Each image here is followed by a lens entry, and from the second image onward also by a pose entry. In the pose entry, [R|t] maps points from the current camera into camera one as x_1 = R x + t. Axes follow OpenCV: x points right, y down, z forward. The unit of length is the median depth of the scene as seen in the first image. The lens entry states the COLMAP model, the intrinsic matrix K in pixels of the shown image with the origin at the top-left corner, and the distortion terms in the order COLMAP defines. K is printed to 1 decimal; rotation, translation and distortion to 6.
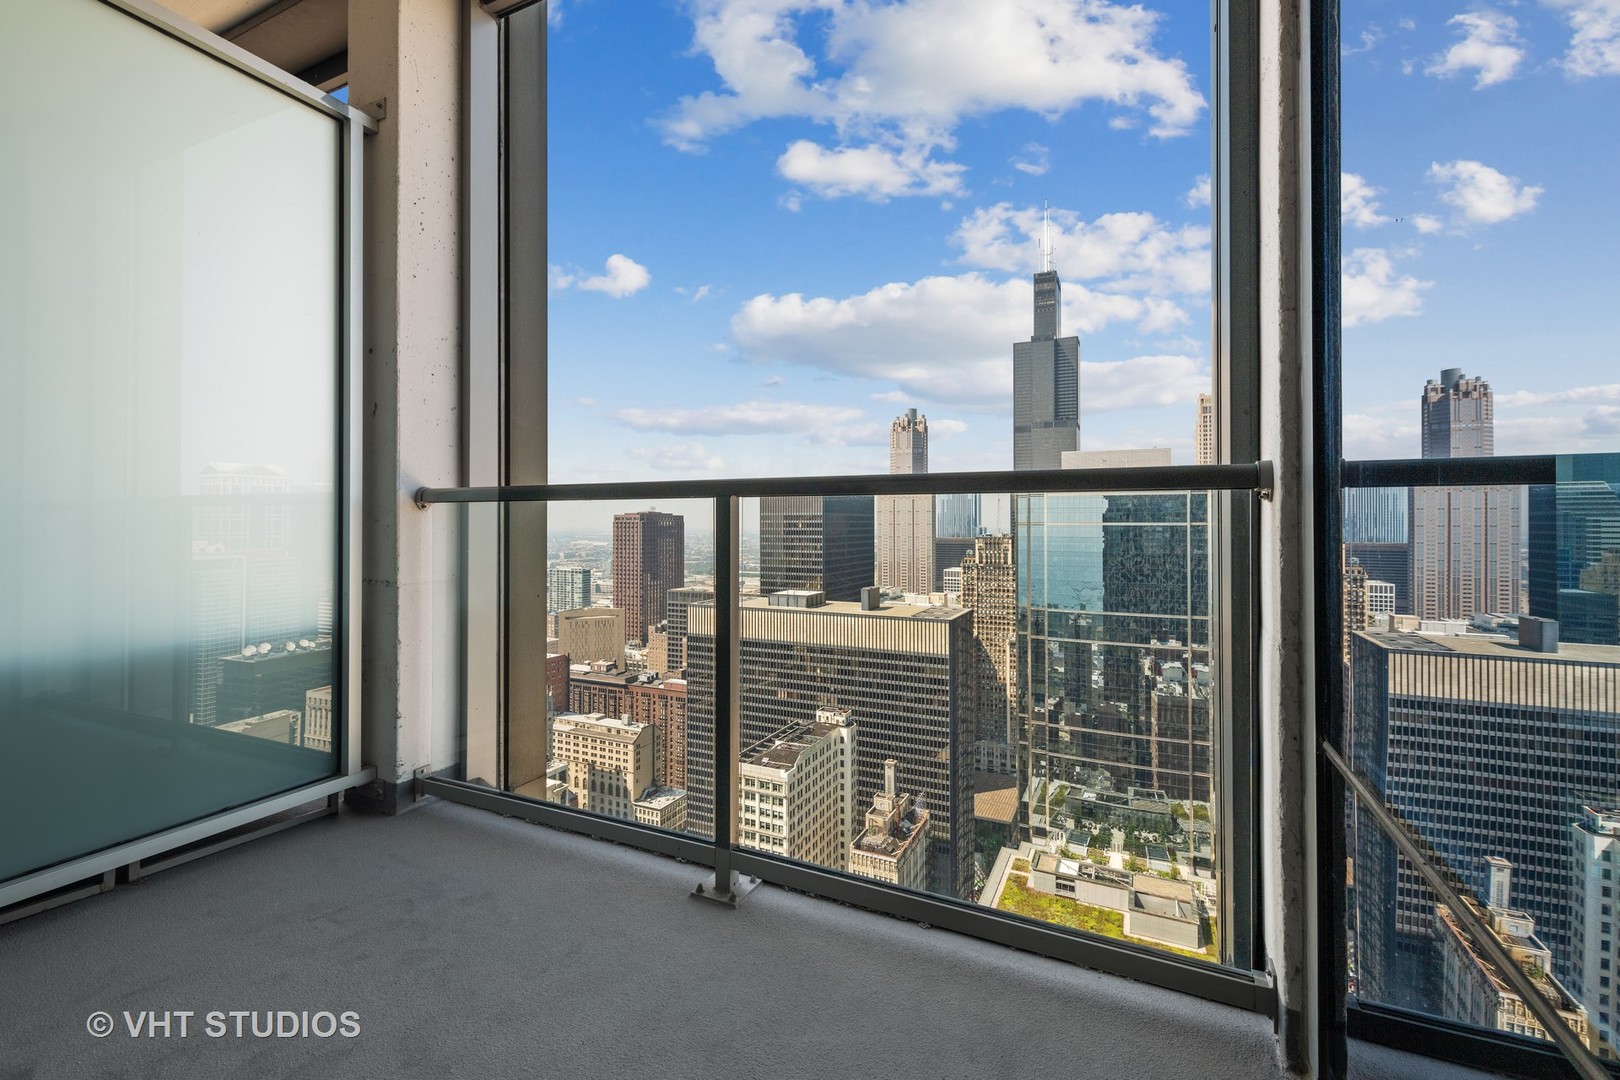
lens RADIAL K [[689.7, 0, 809.6], [0, 689.7, 519.0], [0, 0, 1]] dist [0.016332, 0.000032]
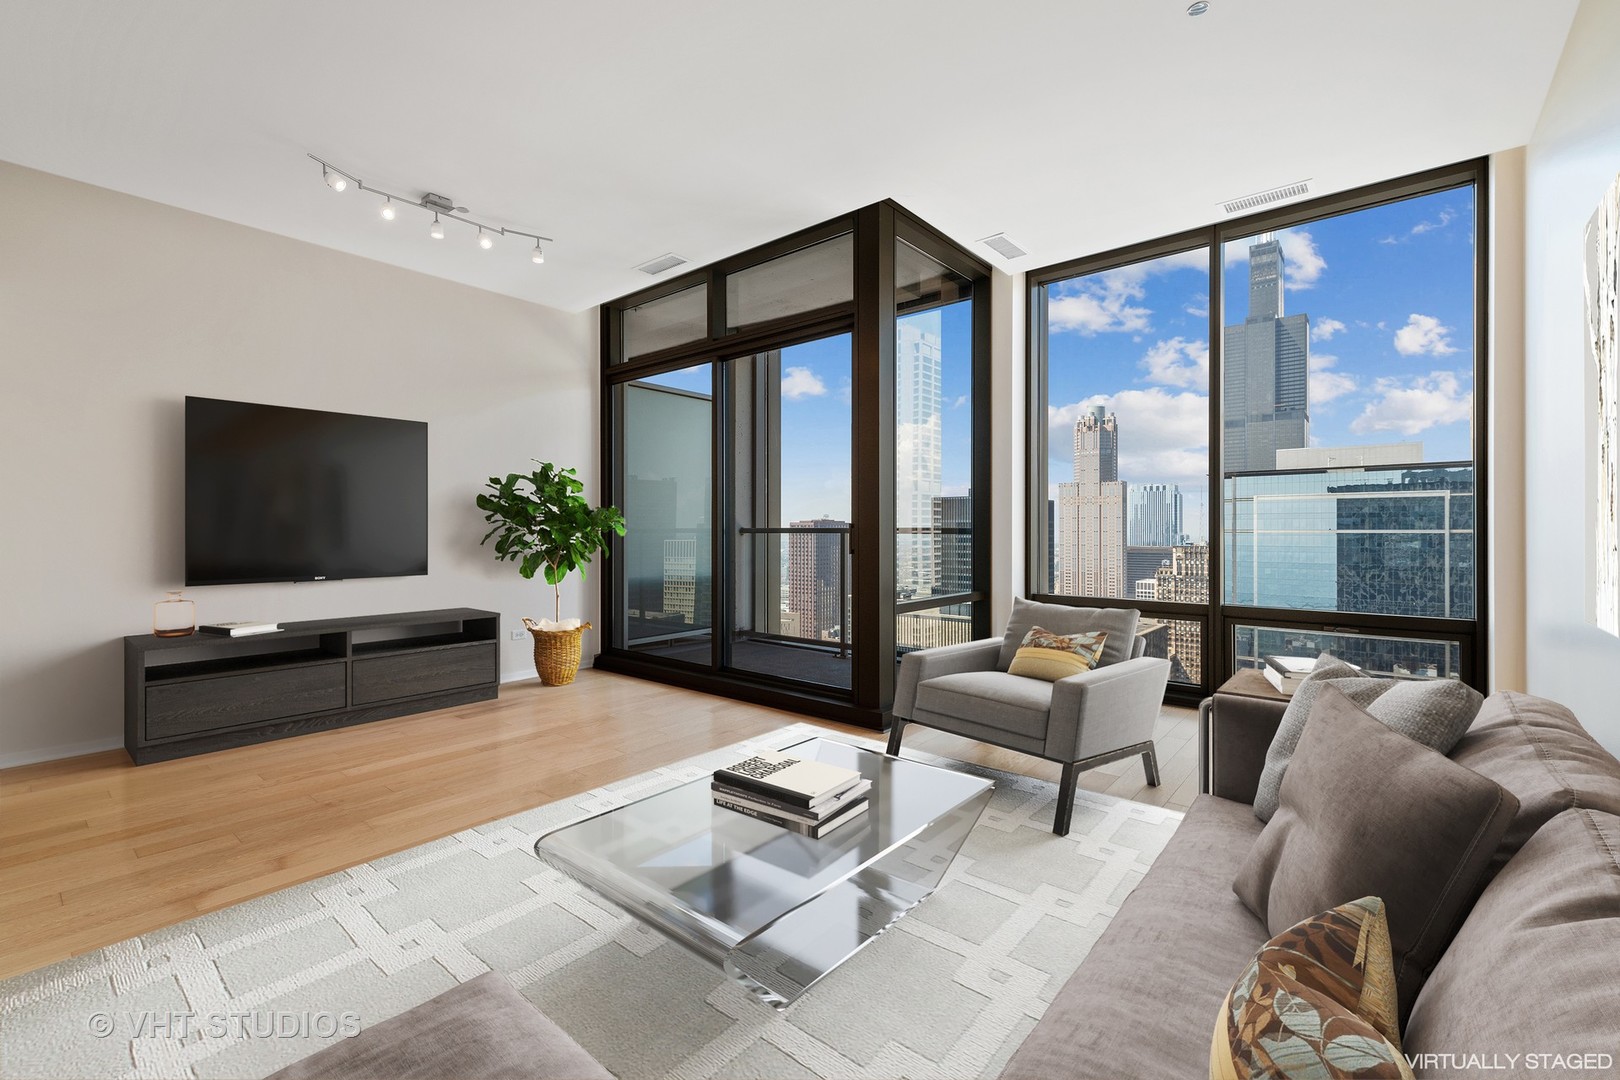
lens RADIAL K [[692.3, 0, 810.0], [0, 692.3, 540.0], [0, 0, 1]] dist [0.017763, -0.013486]
pose [[0.969736, 0.002573, -0.244144, -0.118008], [0.002249, 0.999808, 0.019470, -0.043845], [0.244147, -0.019430, 0.969544, -0.627504]]
